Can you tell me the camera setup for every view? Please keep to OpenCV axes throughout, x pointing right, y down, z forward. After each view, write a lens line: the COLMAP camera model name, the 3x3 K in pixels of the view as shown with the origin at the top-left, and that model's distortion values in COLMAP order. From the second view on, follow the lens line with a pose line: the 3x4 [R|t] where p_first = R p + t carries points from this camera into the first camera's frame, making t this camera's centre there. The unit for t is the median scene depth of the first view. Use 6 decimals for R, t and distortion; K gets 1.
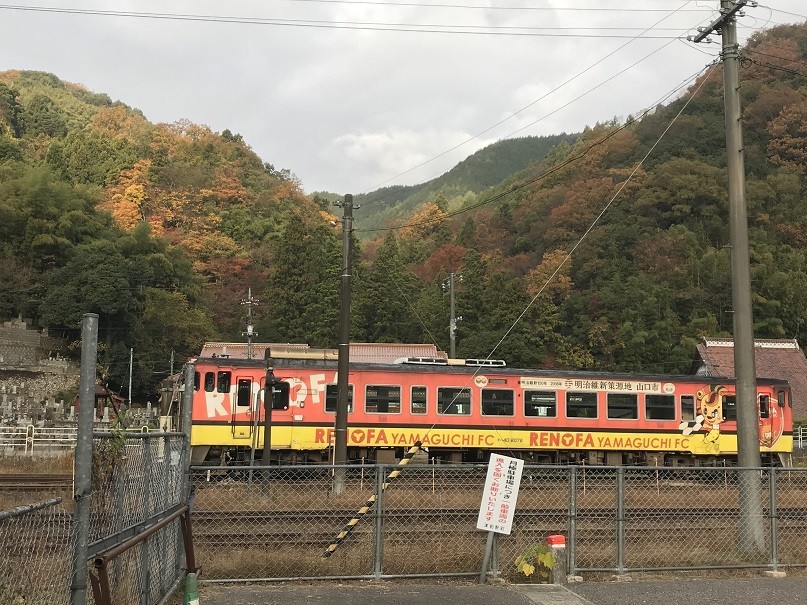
lens RADIAL K [[963.7, 0, 403.5], [0, 963.7, 302.5], [0, 0, 1]] dist [0.059933, -0.000770]
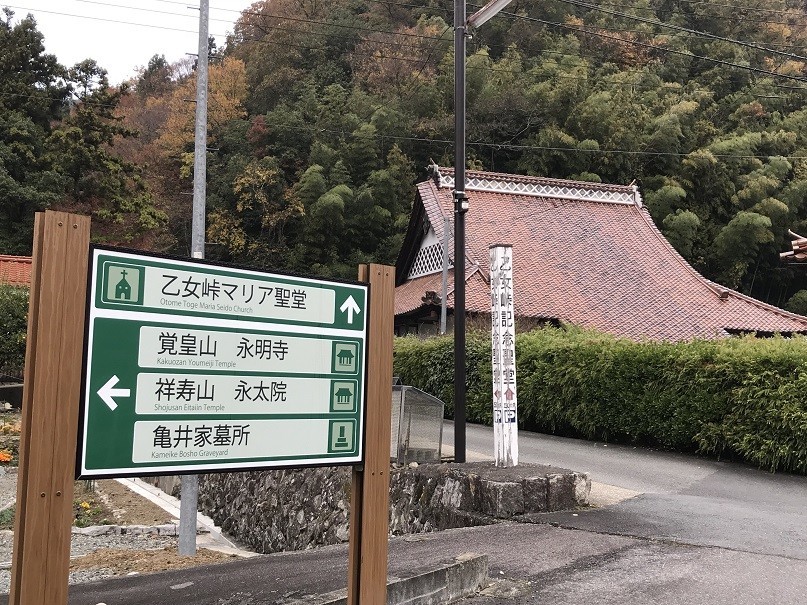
lens RADIAL K [[963.7, 0, 403.5], [0, 963.7, 302.5], [0, 0, 1]] dist [0.059933, -0.000770]
pose [[0.979993, 0.034242, 0.196063, 0.181315], [-0.046164, 0.997331, 0.056562, 0.060377], [-0.193603, -0.064481, 0.978959, 0.494493]]
